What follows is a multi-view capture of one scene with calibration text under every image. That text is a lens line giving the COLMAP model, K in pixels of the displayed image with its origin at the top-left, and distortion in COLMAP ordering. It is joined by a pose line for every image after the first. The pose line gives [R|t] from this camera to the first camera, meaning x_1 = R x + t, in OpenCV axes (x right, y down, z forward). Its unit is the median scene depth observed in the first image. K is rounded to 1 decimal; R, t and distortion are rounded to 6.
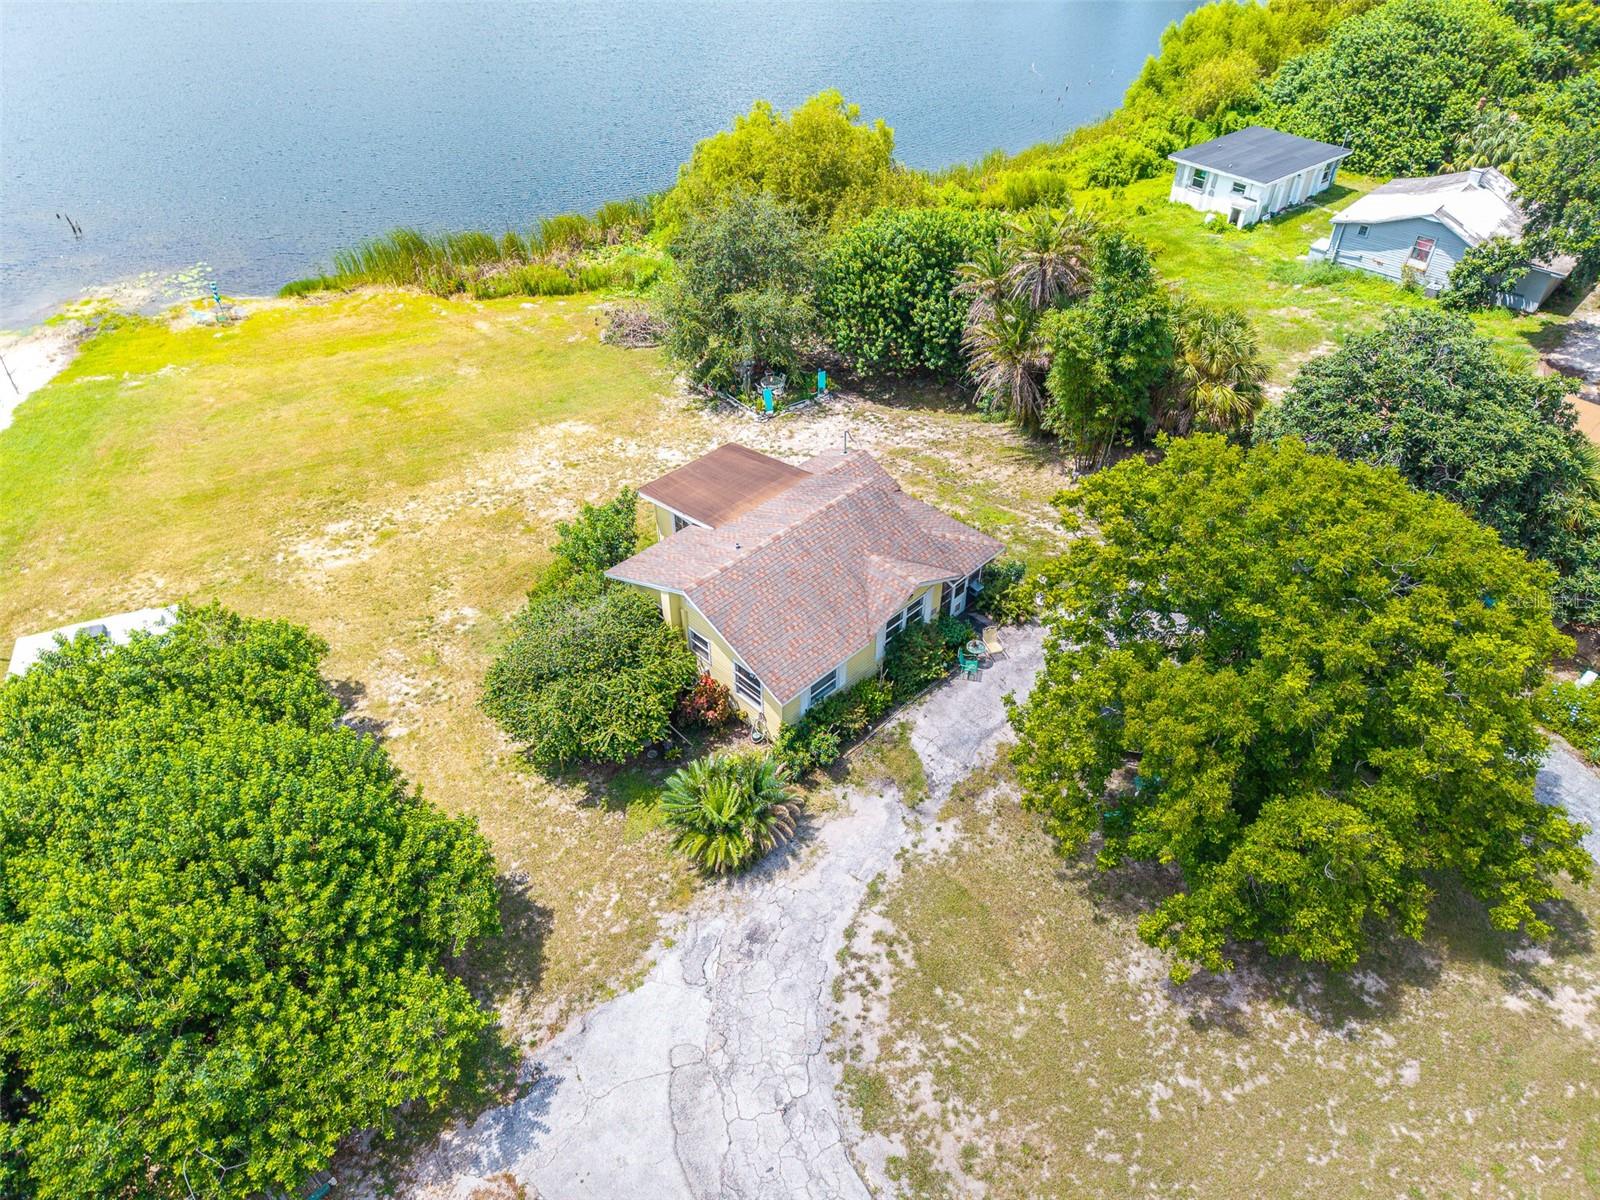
lens RADIAL K [[1069.0, 0, 800.4], [0, 1069.0, 595.3], [0, 0, 1]] dist [0.025418, -0.024310]
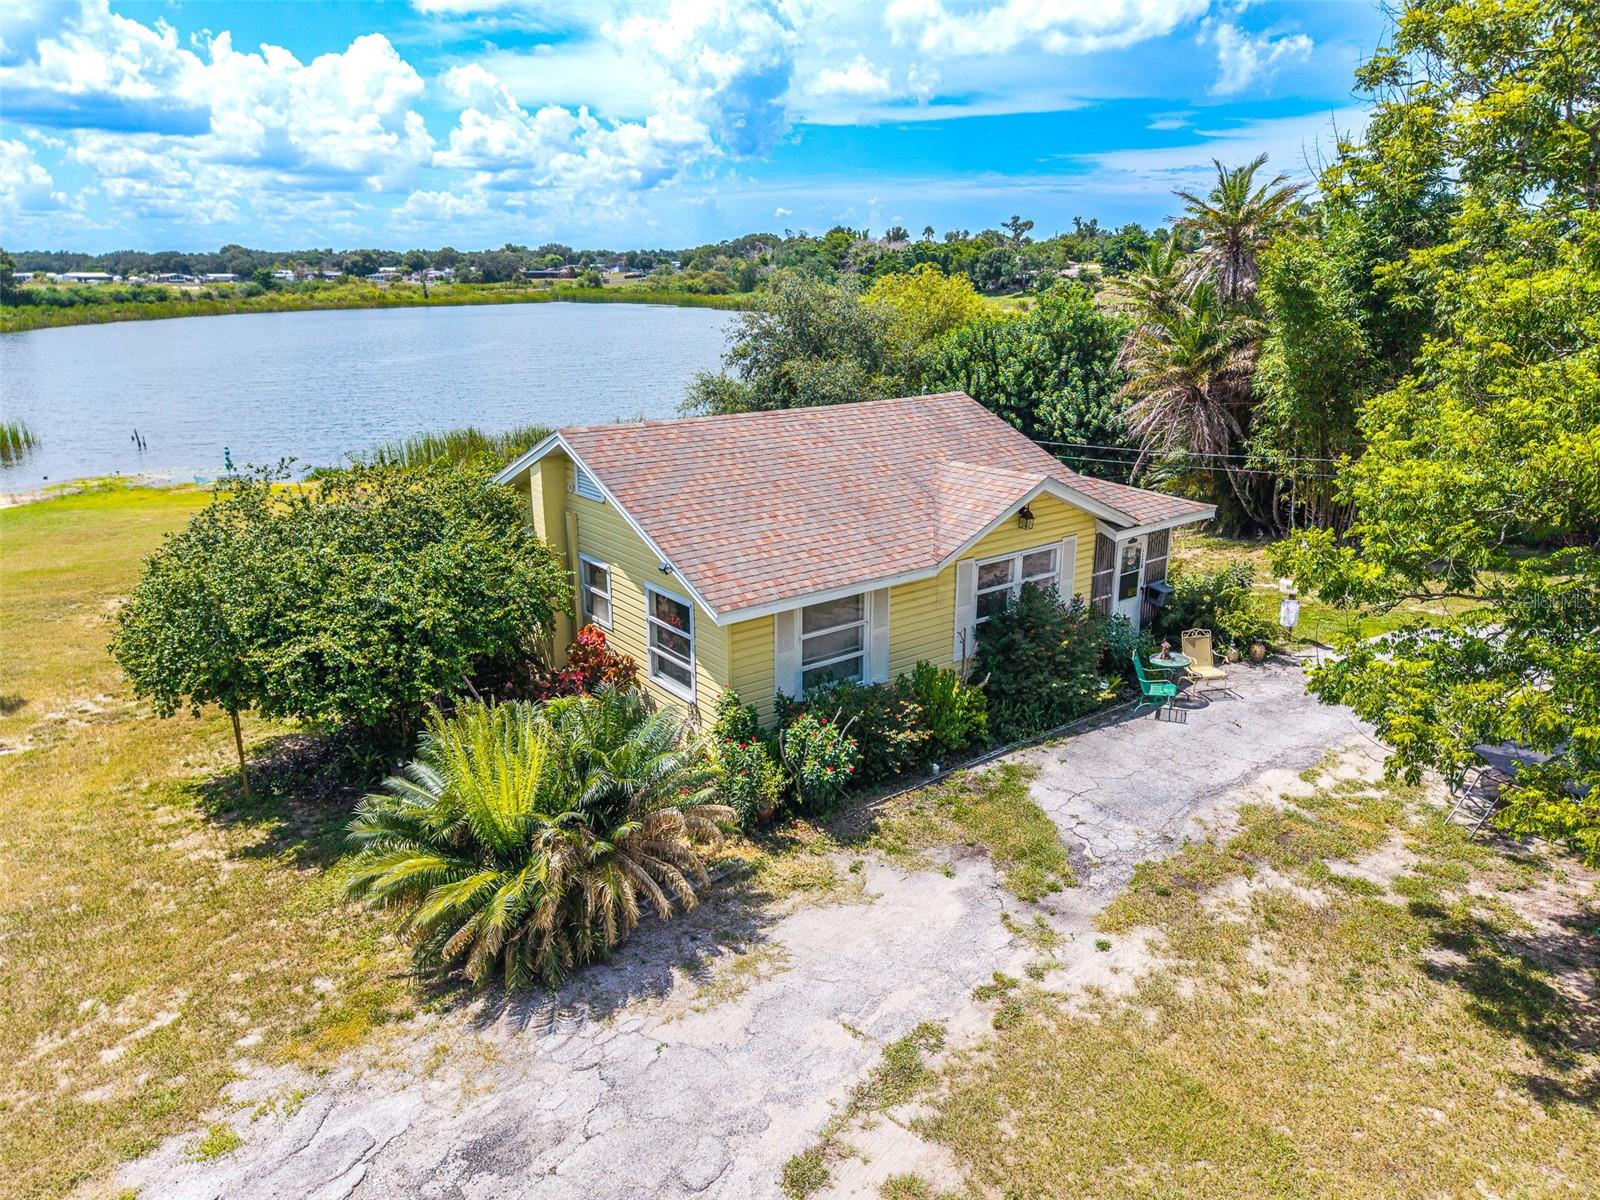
lens RADIAL K [[1069.0, 0, 802.2], [0, 1069.0, 594.4], [0, 0, 1]] dist [0.025418, -0.024310]
pose [[0.991272, 0.034655, -0.127199, 0.064668], [-0.082770, 0.914574, -0.395859, 0.240323], [0.102615, 0.402932, 0.909459, 0.562445]]
